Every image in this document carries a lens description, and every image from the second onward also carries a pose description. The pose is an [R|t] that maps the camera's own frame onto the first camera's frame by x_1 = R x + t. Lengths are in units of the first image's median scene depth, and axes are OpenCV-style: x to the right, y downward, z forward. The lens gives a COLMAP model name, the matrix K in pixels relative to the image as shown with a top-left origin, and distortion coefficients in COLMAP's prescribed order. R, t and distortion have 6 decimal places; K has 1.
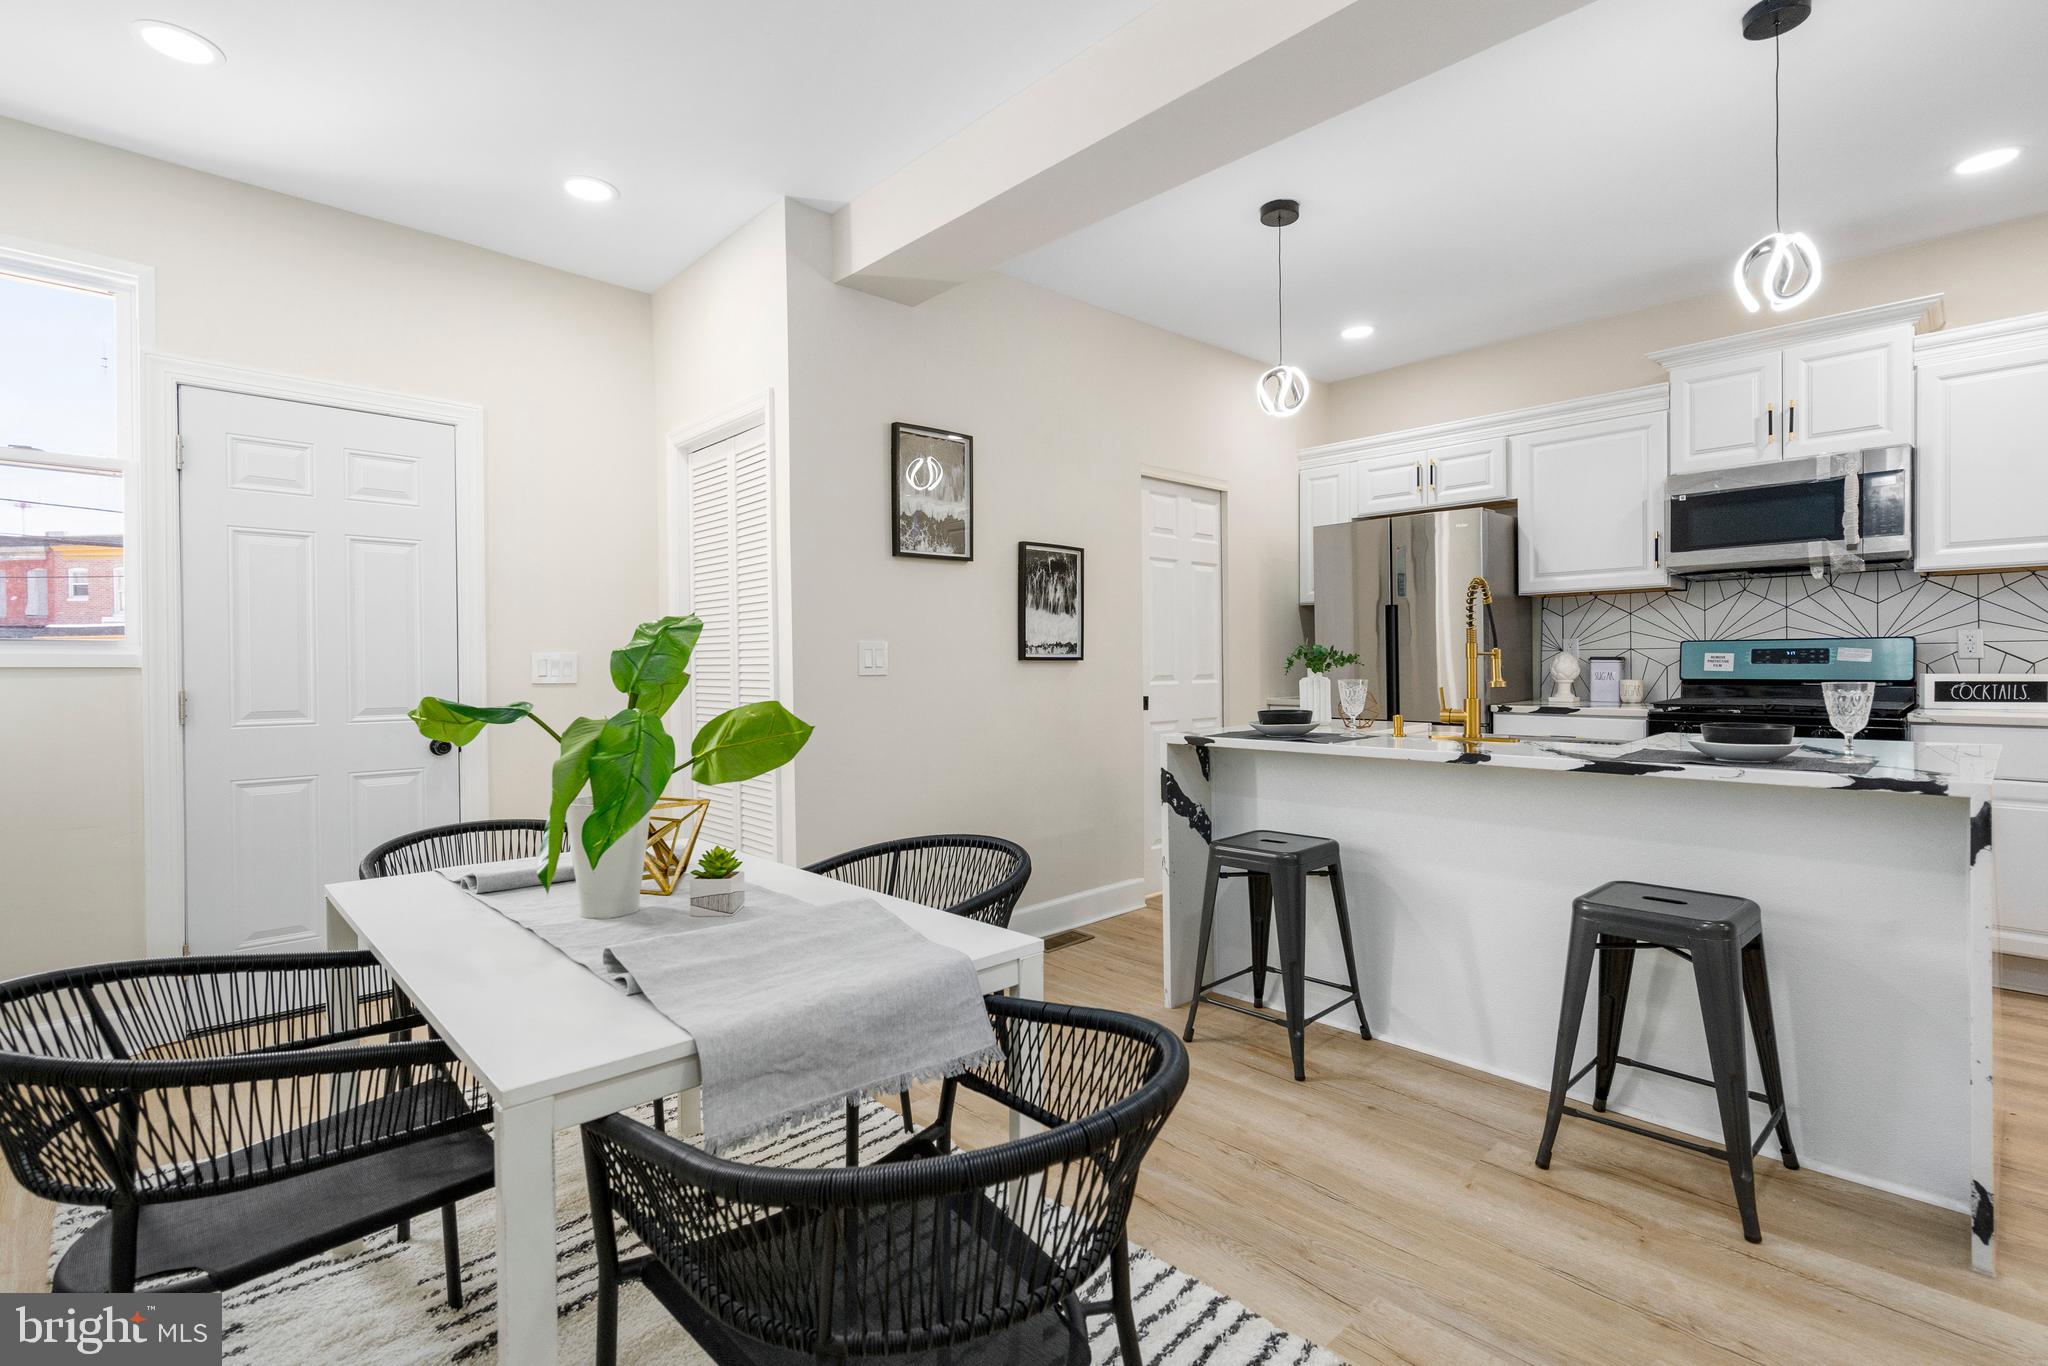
lens RADIAL K [[956.2, 0, 1020.7], [0, 956.2, 672.0], [0, 0, 1]] dist [0.002475, 0.000481]
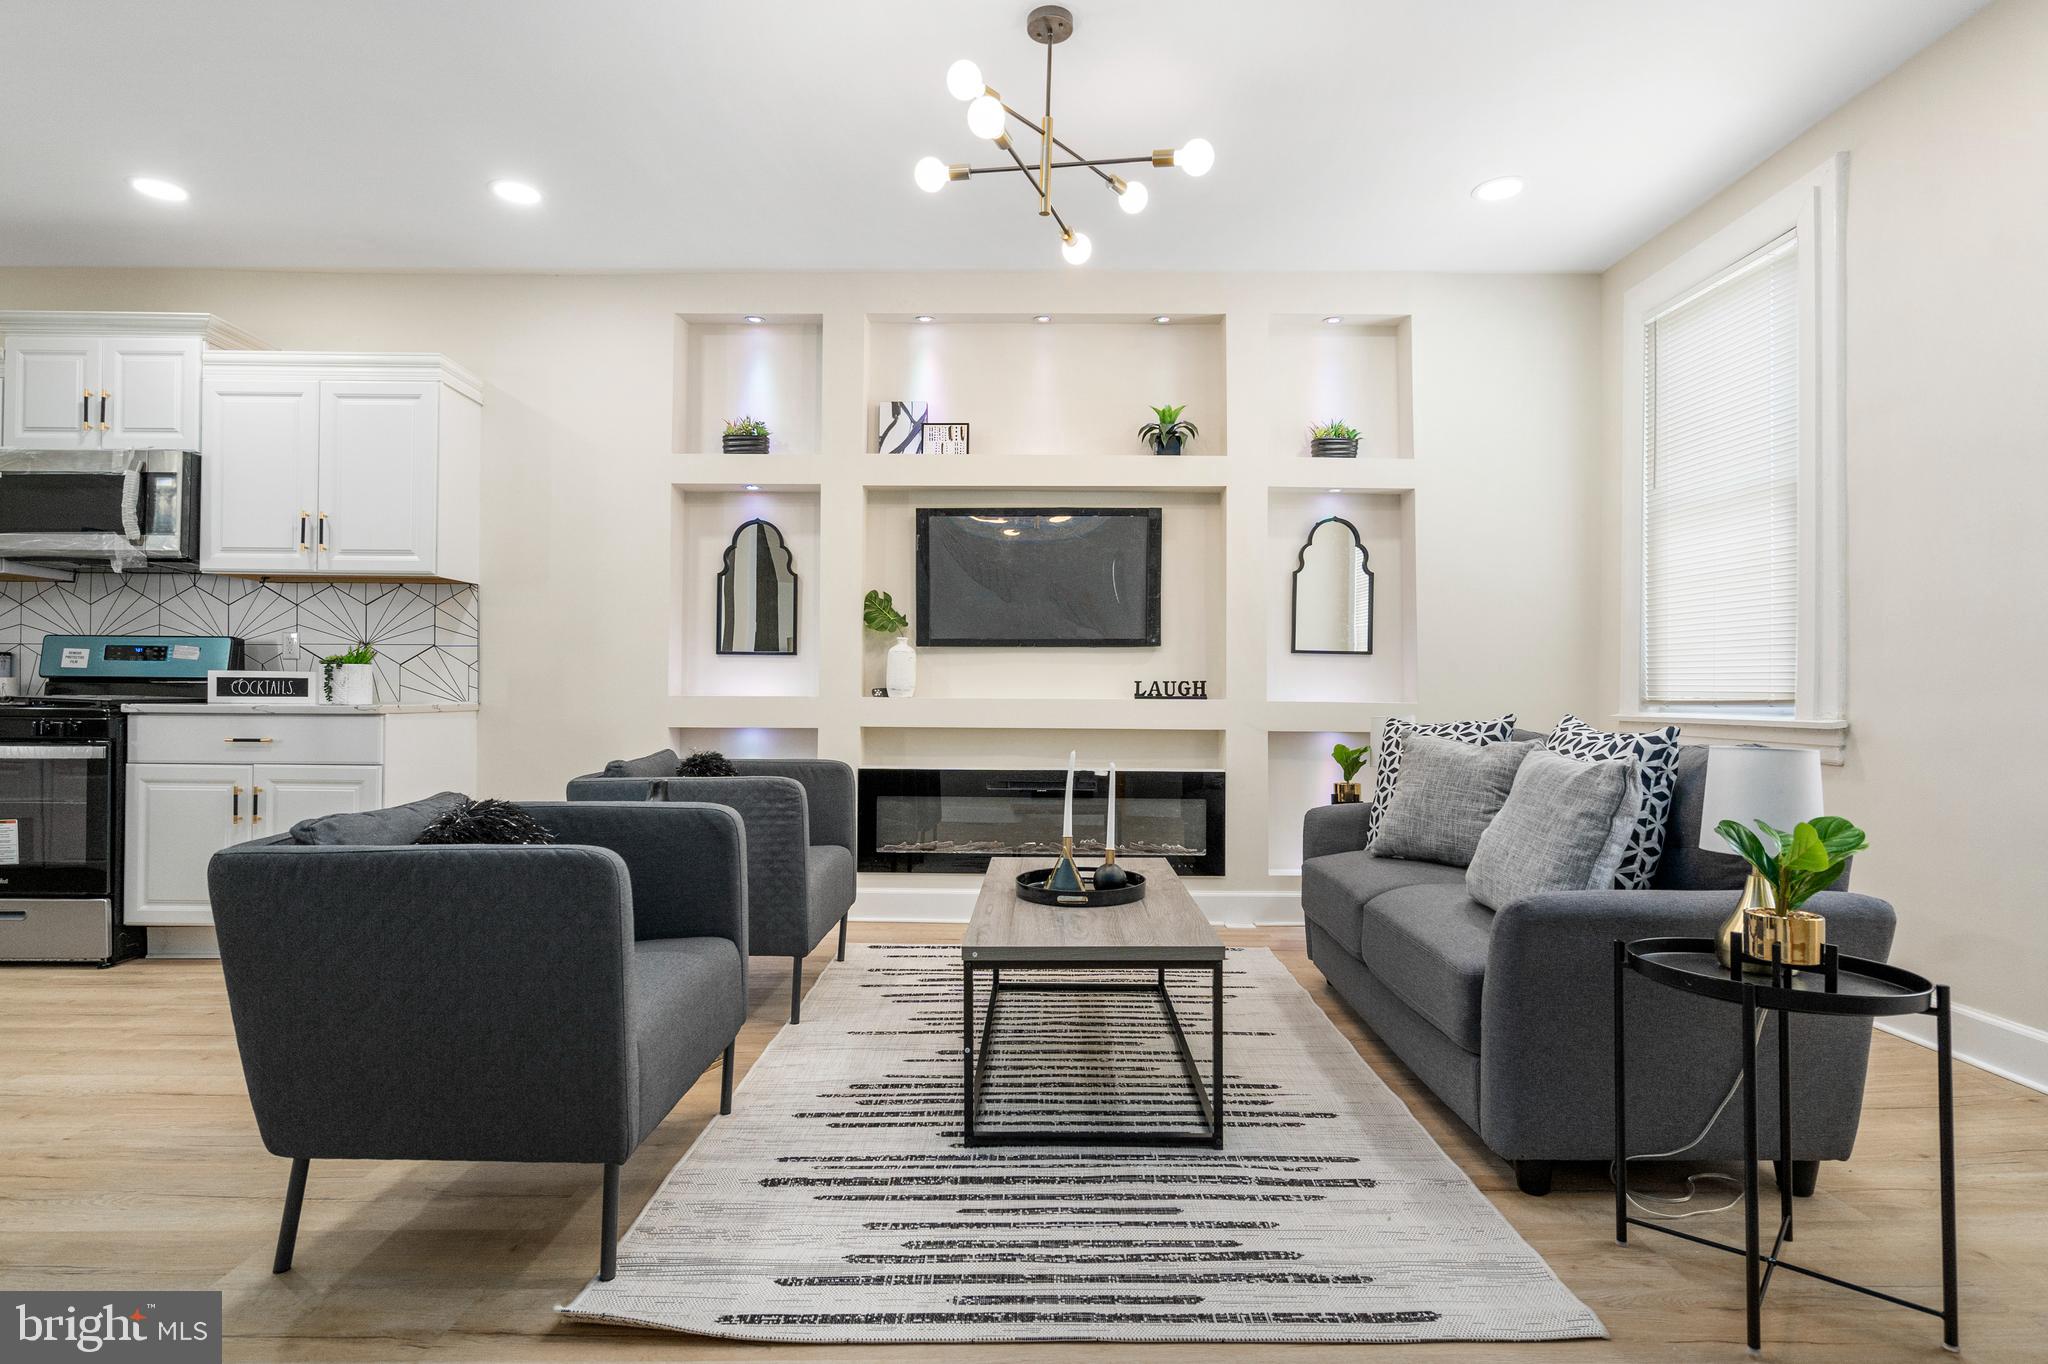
lens RADIAL K [[1013.4, 0, 1027.5], [0, 1013.4, 684.9], [0, 0, 1]] dist [-0.004965, 0.002376]
pose [[0.682911, 0.025595, 0.730053, 0.671484], [-0.006850, 0.999566, -0.028636, 0.039646], [-0.730470, 0.014555, 0.682790, -0.375334]]
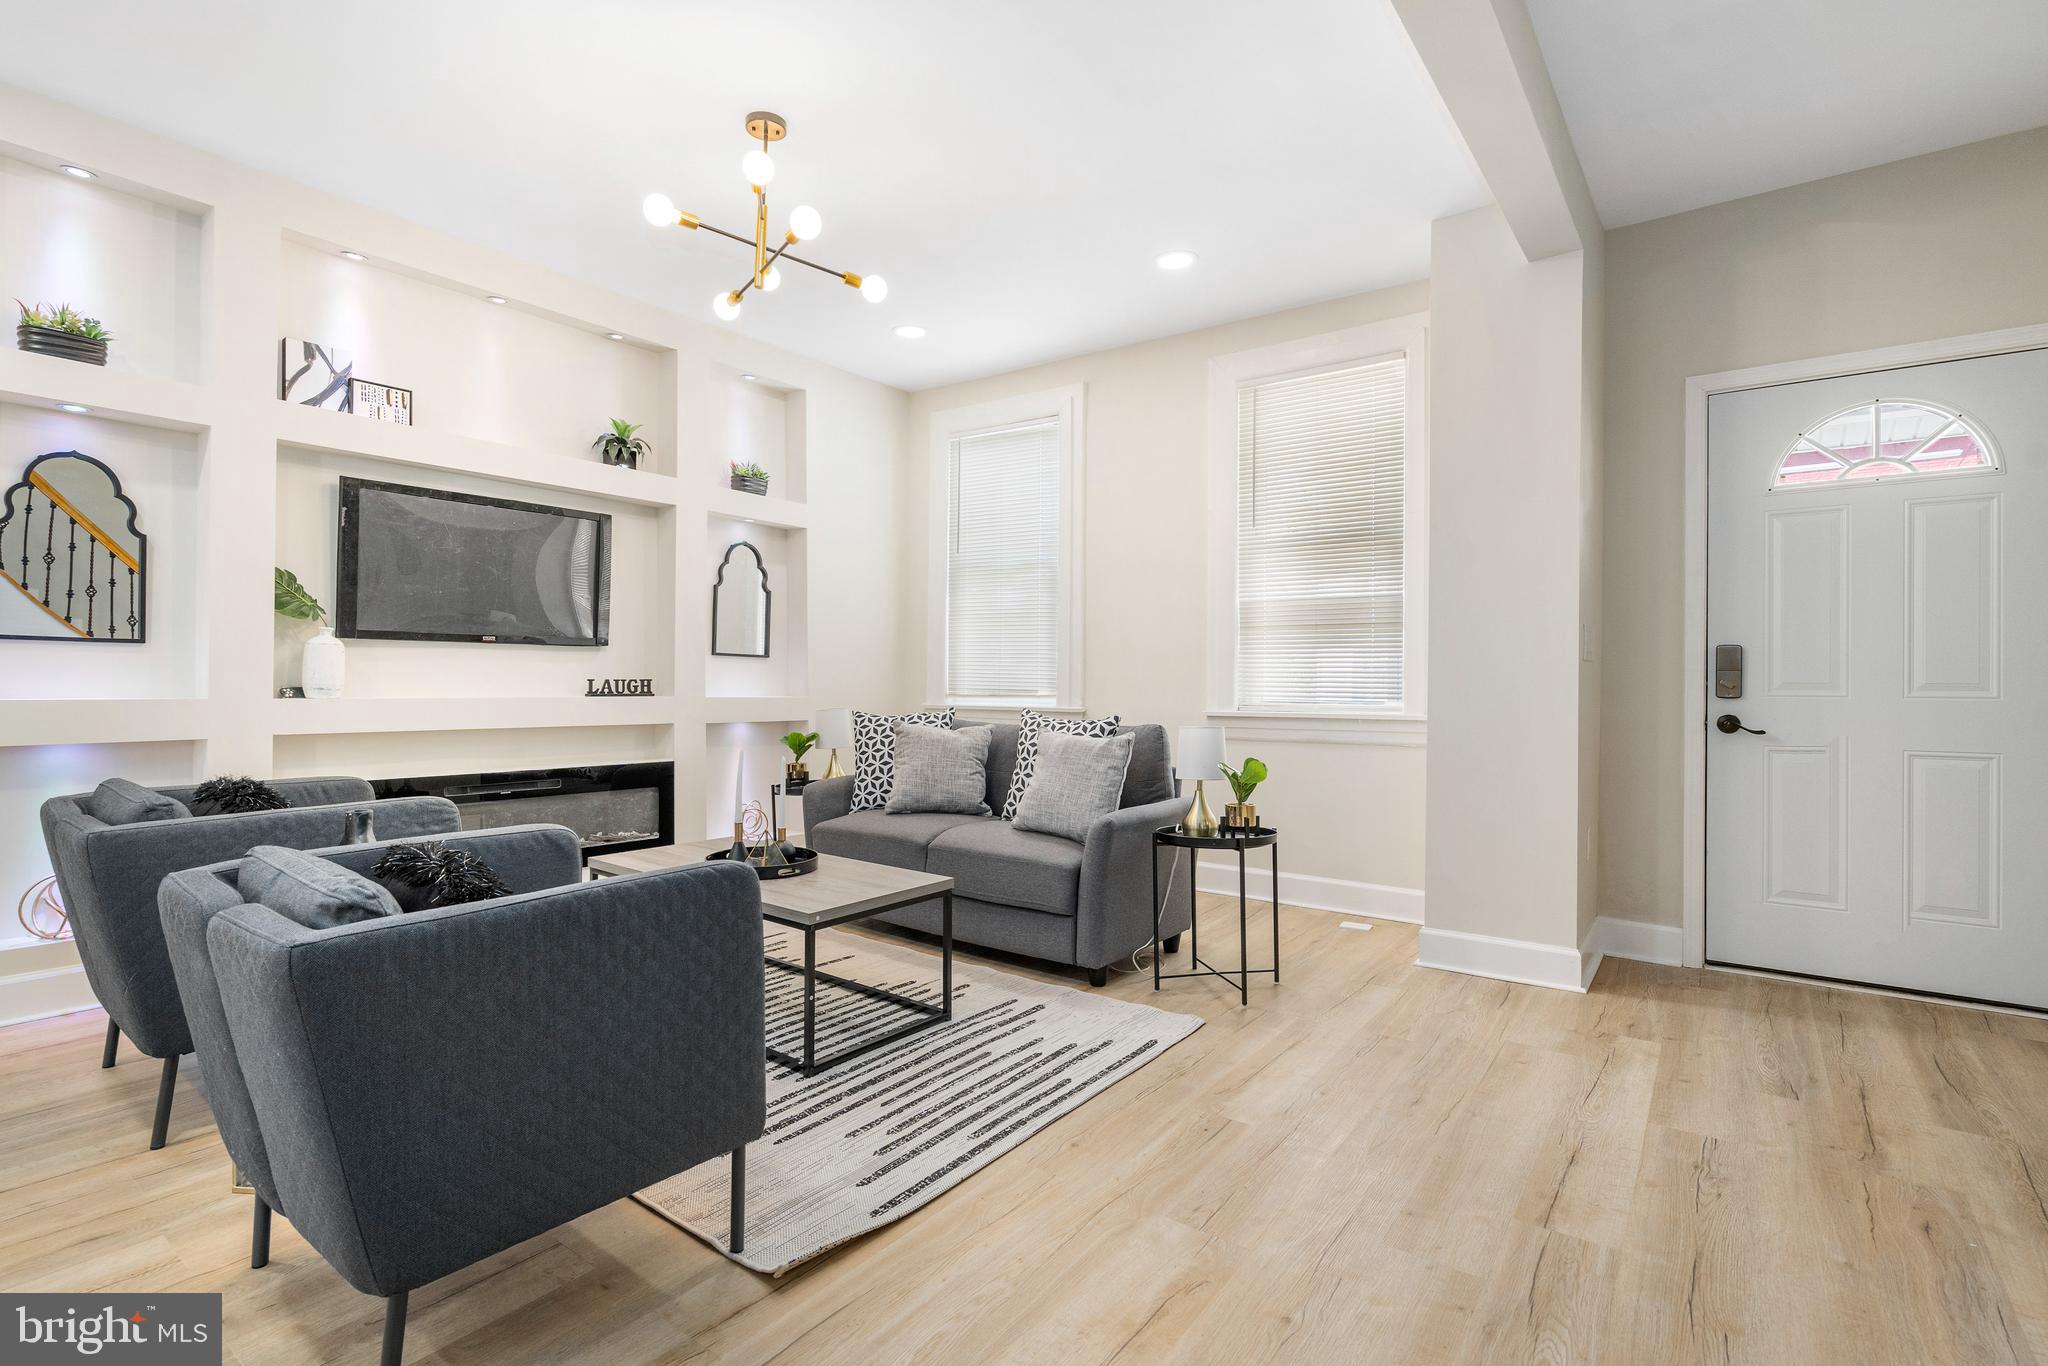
lens RADIAL K [[968.0, 0, 1024.0], [0, 968.0, 683.0], [0, 0, 1]] dist [-0.002575, 0.000006]
pose [[-0.177151, 0.011157, 0.984121, 0.399900], [0.005665, 0.999931, -0.010316, 0.021388], [-0.984167, 0.003747, -0.177201, -0.001529]]
